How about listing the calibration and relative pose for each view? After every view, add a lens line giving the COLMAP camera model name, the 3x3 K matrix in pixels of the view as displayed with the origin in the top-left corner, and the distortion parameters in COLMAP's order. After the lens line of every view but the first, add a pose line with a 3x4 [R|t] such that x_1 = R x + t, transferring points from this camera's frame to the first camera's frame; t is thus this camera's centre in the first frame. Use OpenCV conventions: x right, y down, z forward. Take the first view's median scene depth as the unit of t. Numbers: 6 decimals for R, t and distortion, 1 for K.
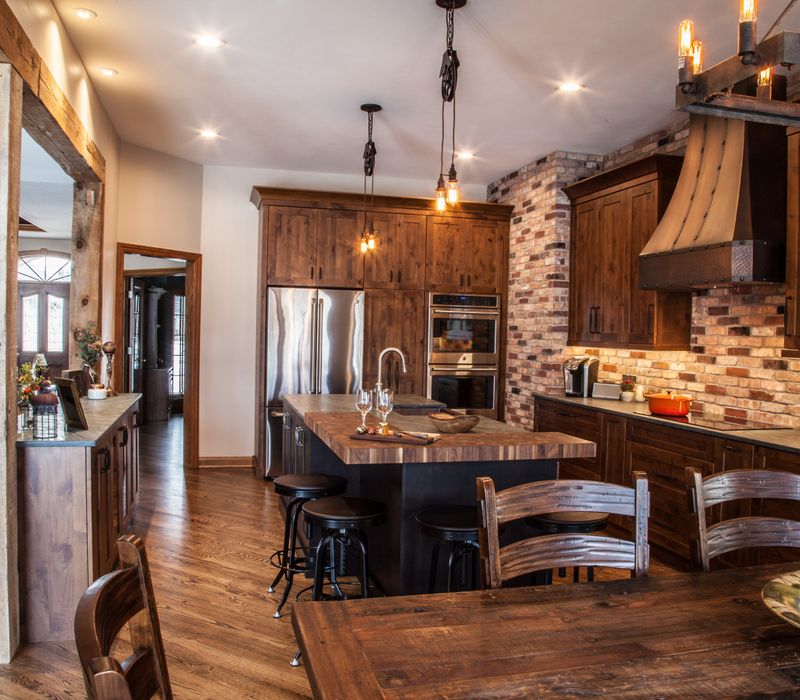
lens RADIAL K [[714.5, 0, 402.6], [0, 714.5, 353.5], [0, 0, 1]] dist [-0.122203, 0.066357]
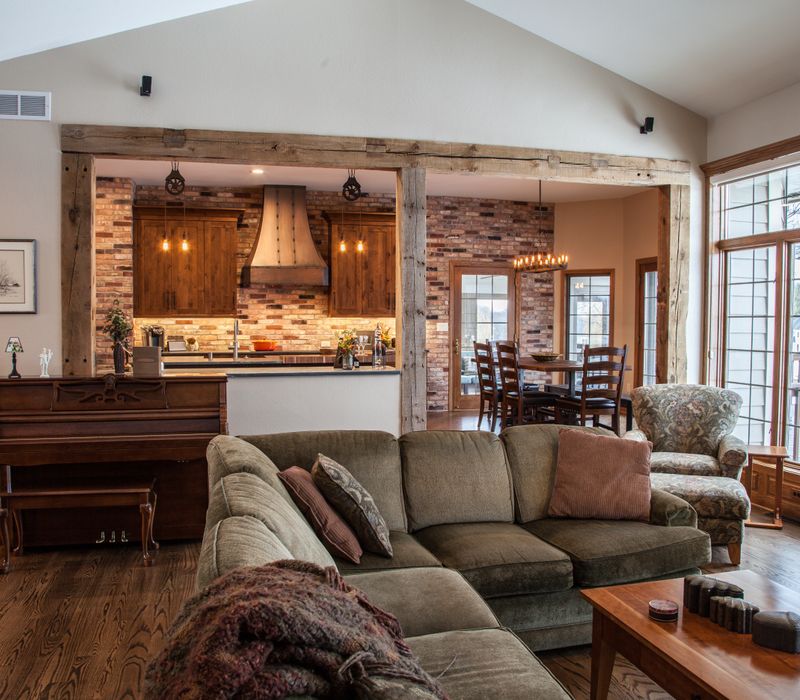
lens RADIAL K [[773.4, 0, 380.1], [0, 773.4, 348.9], [0, 0, 1]] dist [-0.087057, 0.000000]
pose [[0.024522, -0.060533, 0.997865, -1.405222], [0.033476, 0.997655, 0.059698, -0.027096], [-0.999139, 0.031940, 0.026491, 0.520103]]
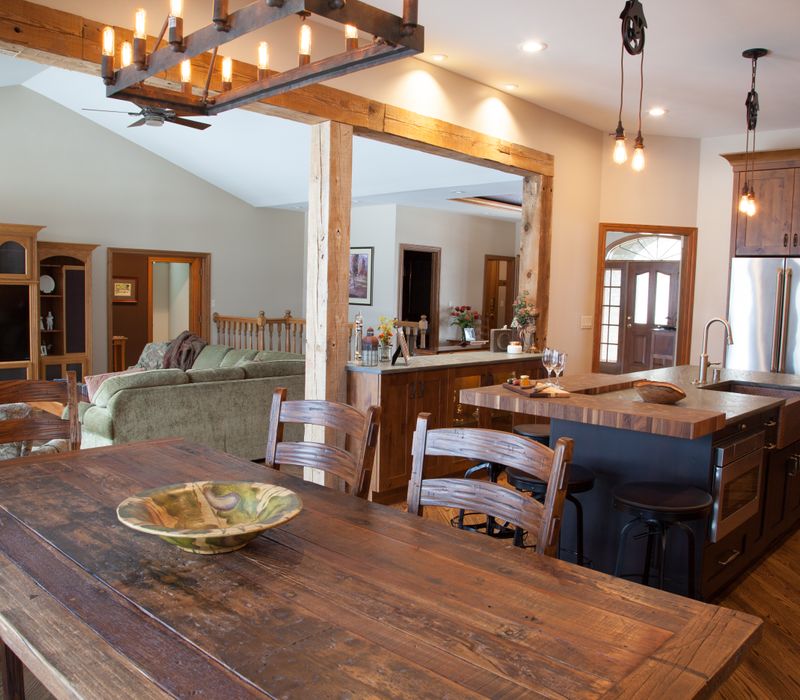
lens RADIAL K [[714.5, 0, 408.0], [0, 714.5, 353.7], [0, 0, 1]] dist [-0.122203, 0.066357]
pose [[0.534537, 0.065284, -0.842620, 0.433799], [-0.042687, 0.997825, 0.050229, 0.008595], [0.844066, 0.009120, 0.536161, 0.142050]]
